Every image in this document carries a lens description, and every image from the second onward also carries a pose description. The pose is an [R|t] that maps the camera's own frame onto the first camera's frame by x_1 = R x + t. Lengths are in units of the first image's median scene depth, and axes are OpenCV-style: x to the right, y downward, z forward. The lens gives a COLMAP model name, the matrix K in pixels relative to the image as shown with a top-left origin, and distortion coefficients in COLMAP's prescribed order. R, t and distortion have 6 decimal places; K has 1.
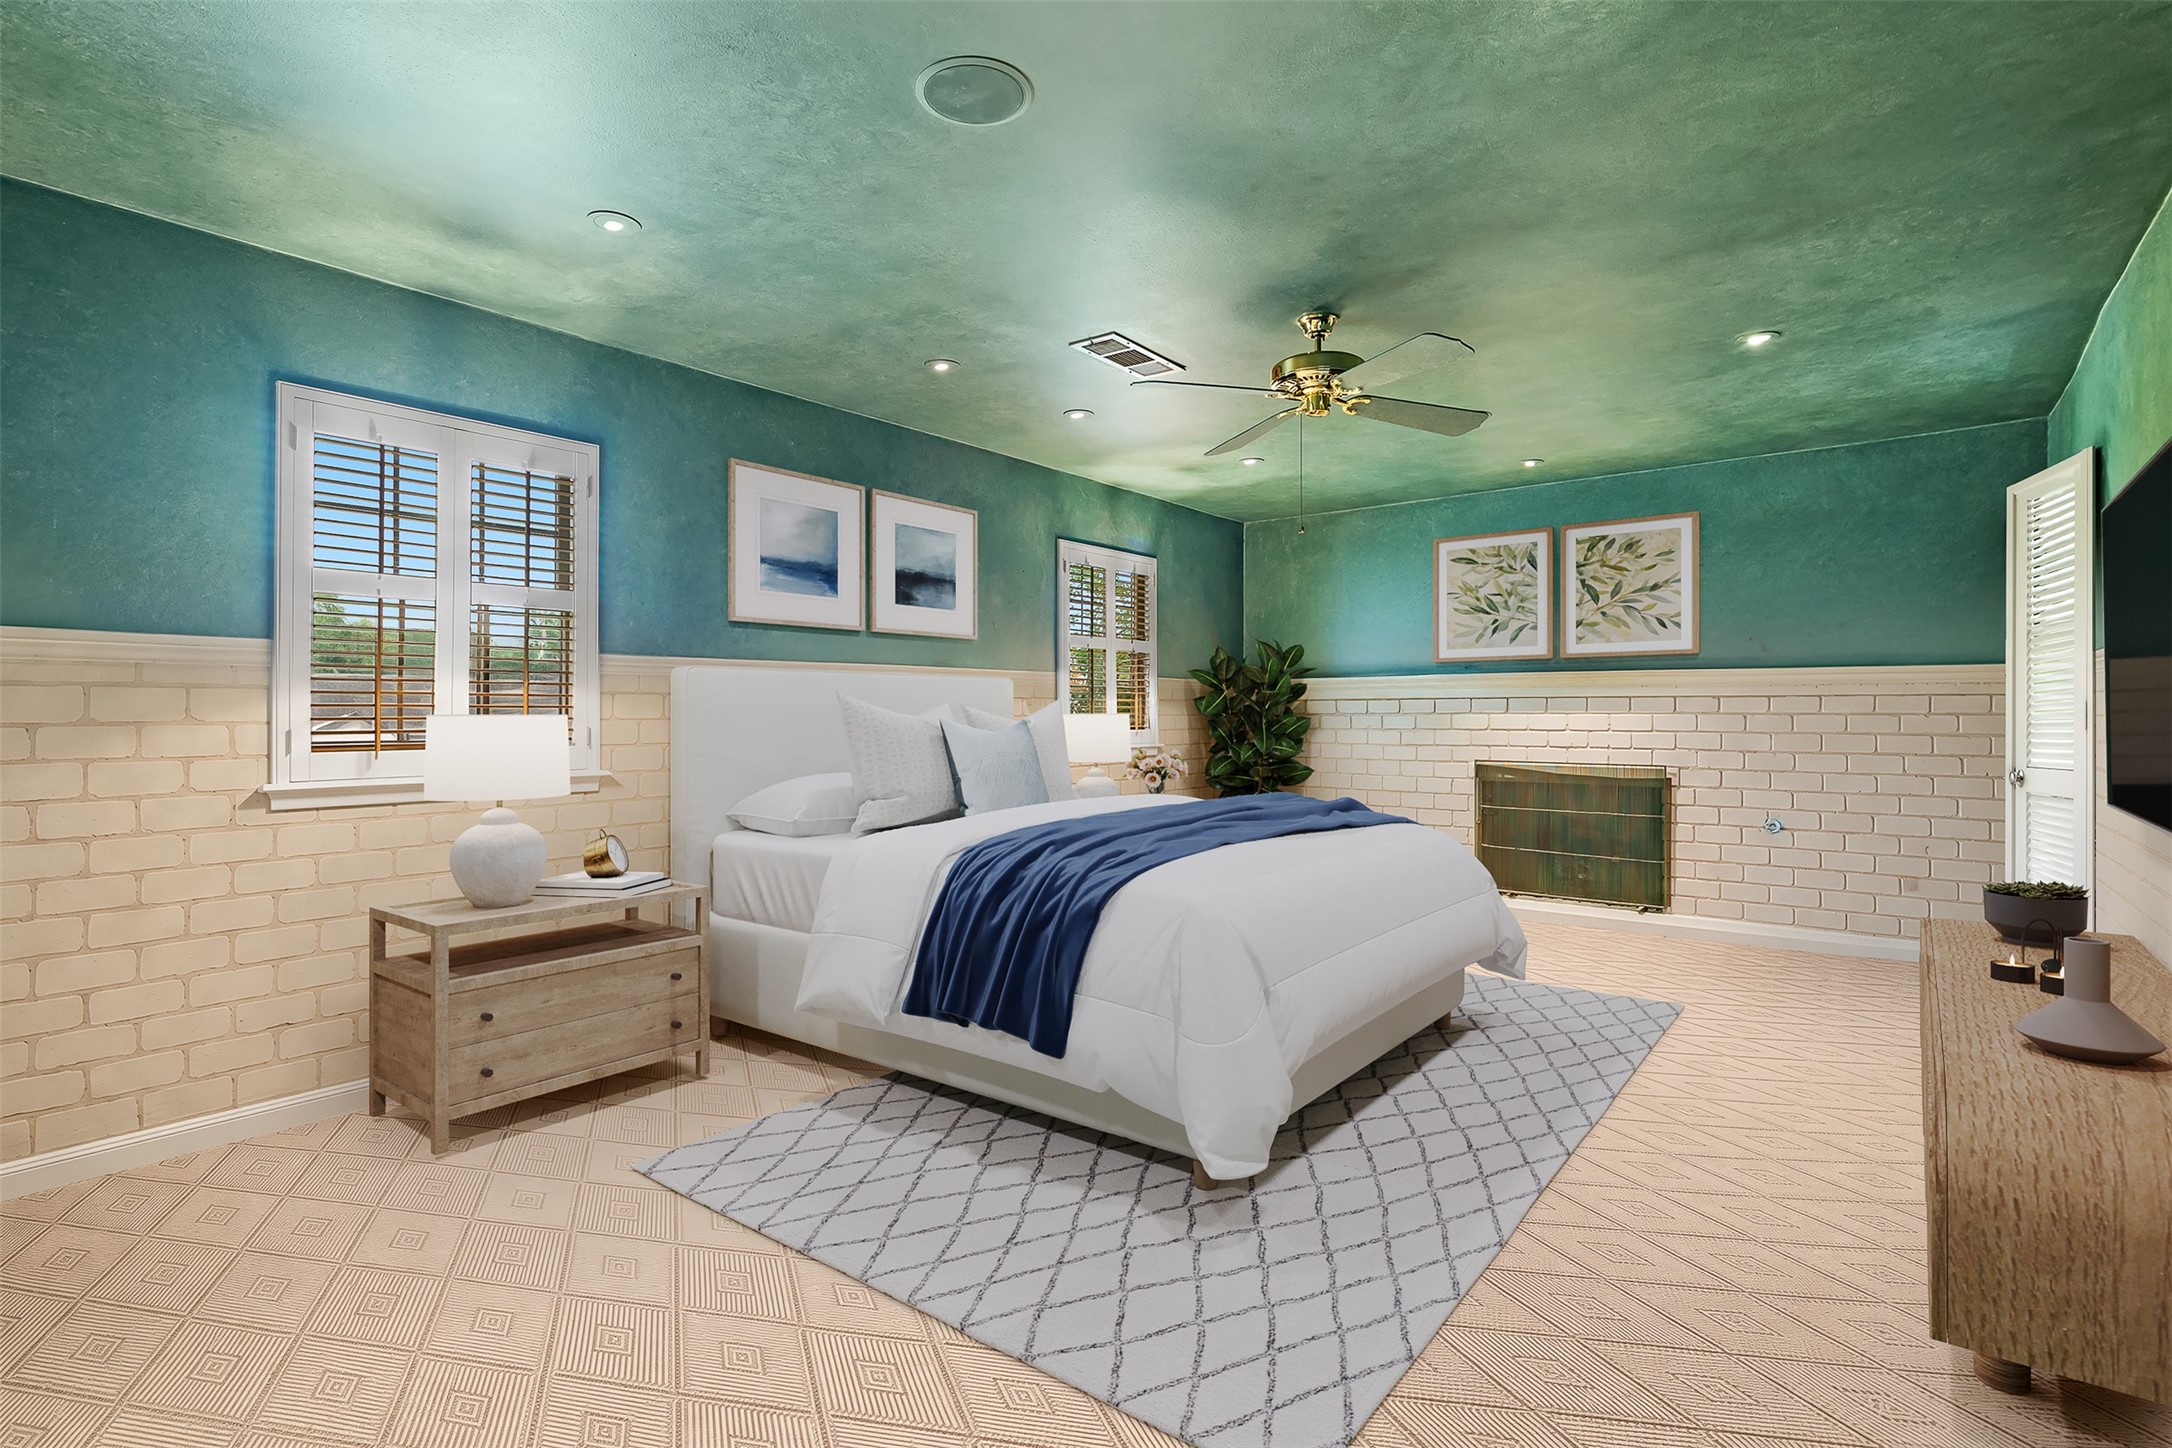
lens RADIAL K [[1035.6, 0, 1090.0], [0, 1035.6, 688.9], [0, 0, 1]] dist [-0.009172, 0.001057]
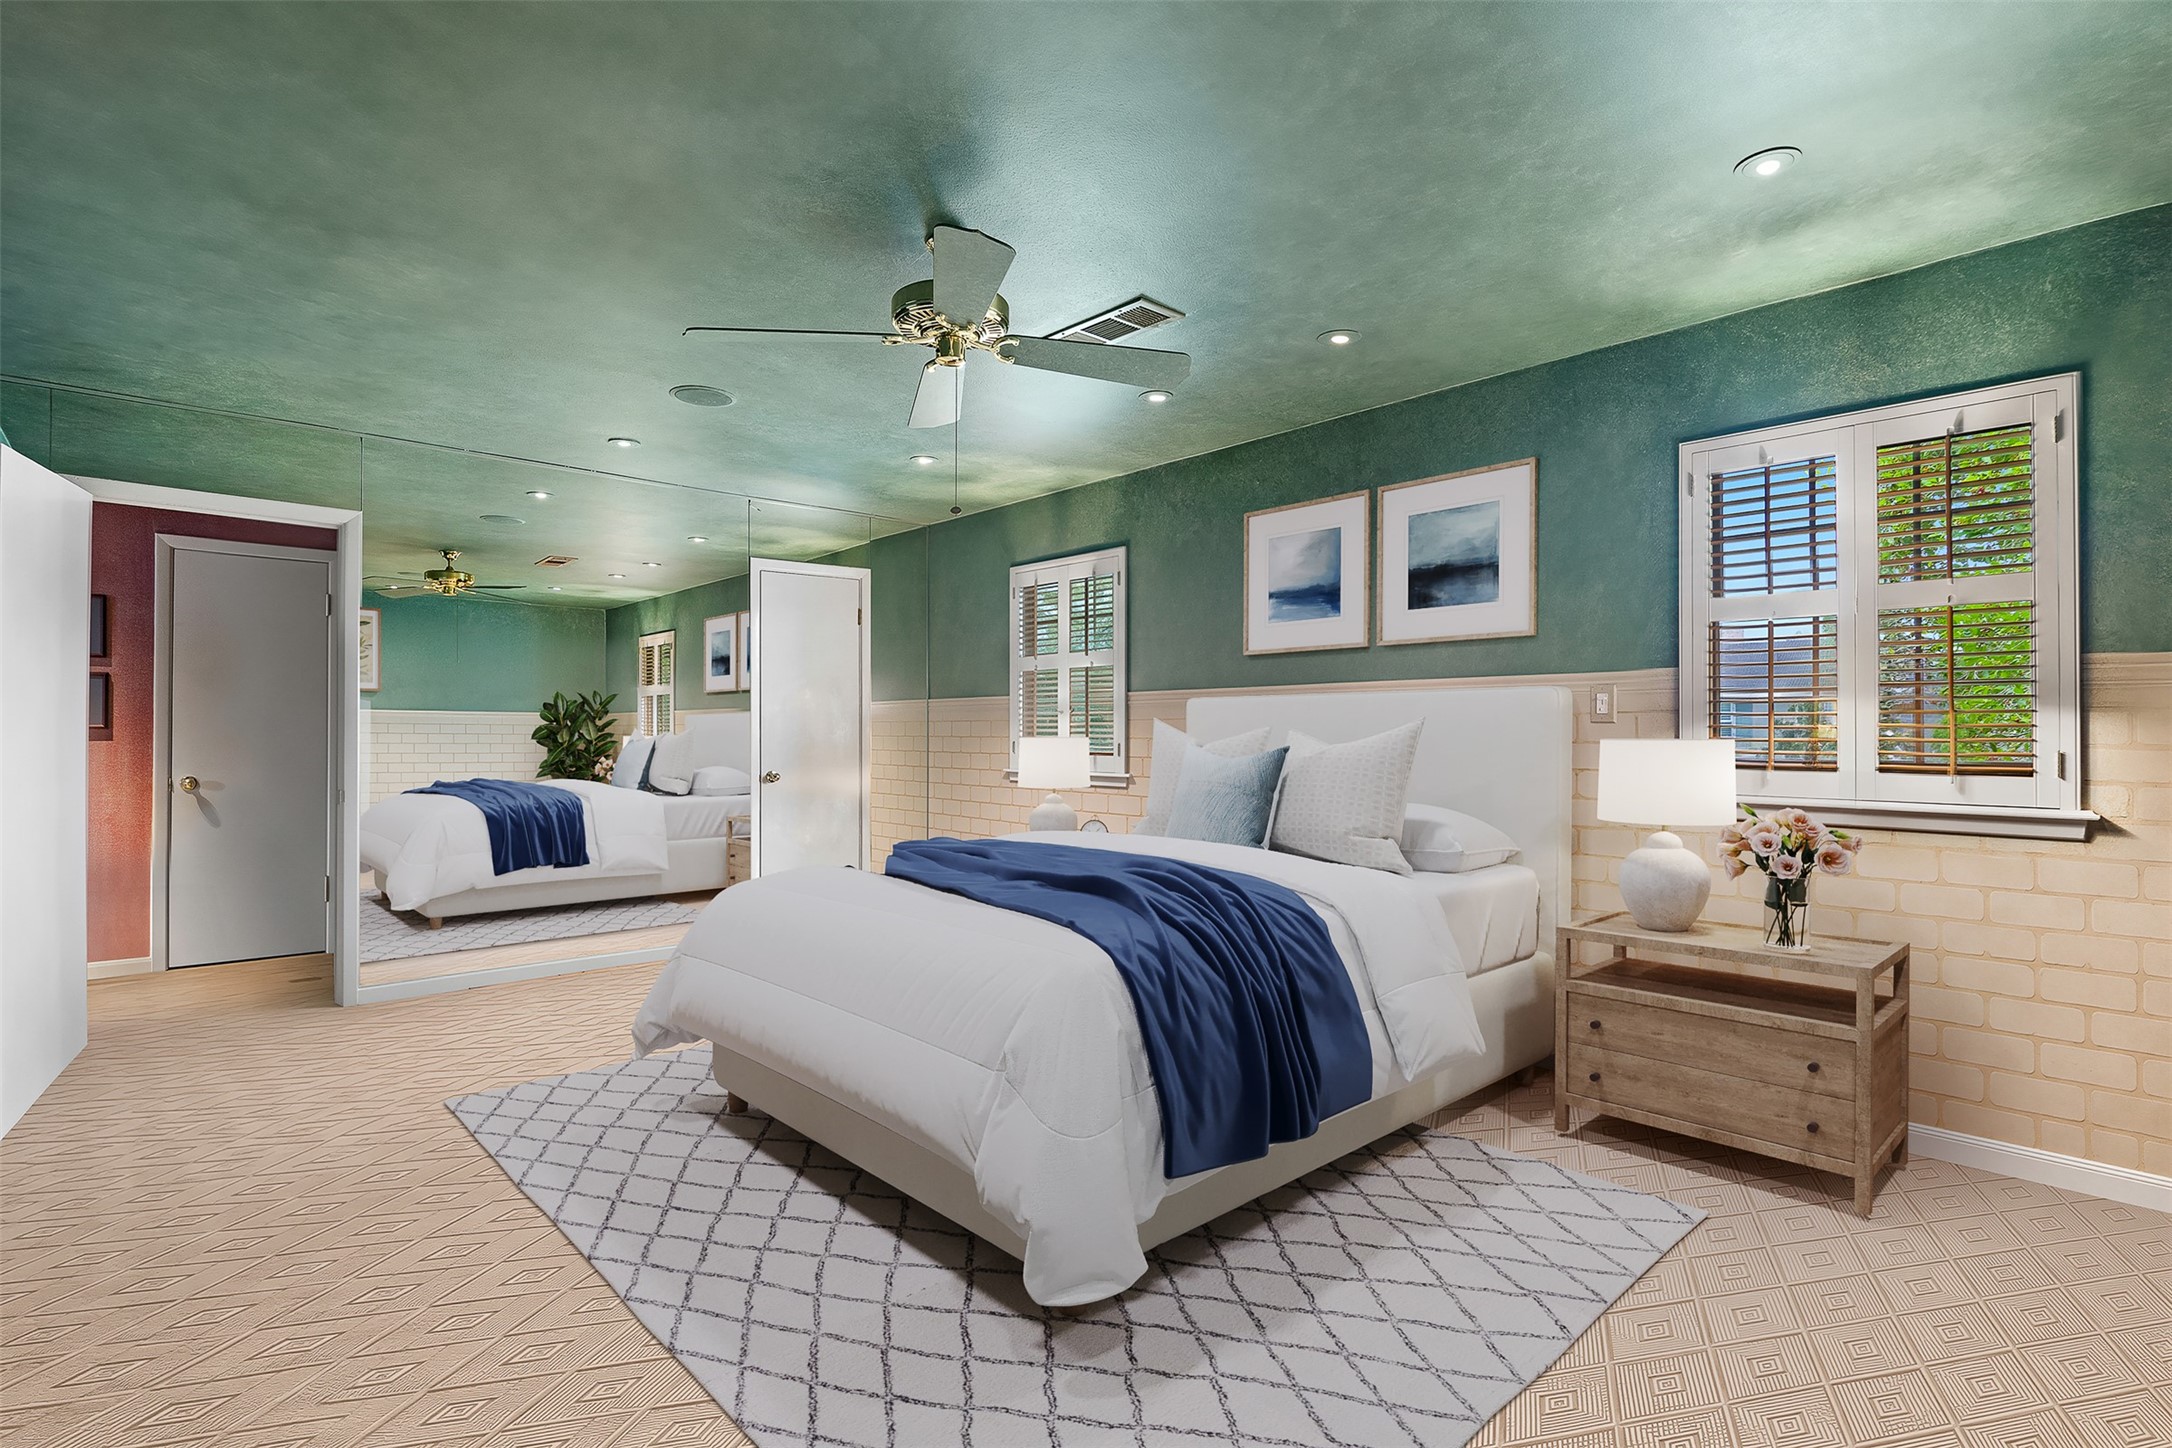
lens RADIAL K [[1029.0, 0, 1088.5], [0, 1029.0, 729.9], [0, 0, 1]] dist [0.001499, 0.000354]
pose [[-0.150481, -0.001638, -0.988612, 0.689775], [0.023473, 0.999711, -0.005230, 0.015819], [0.988334, -0.023993, -0.150399, 0.853440]]
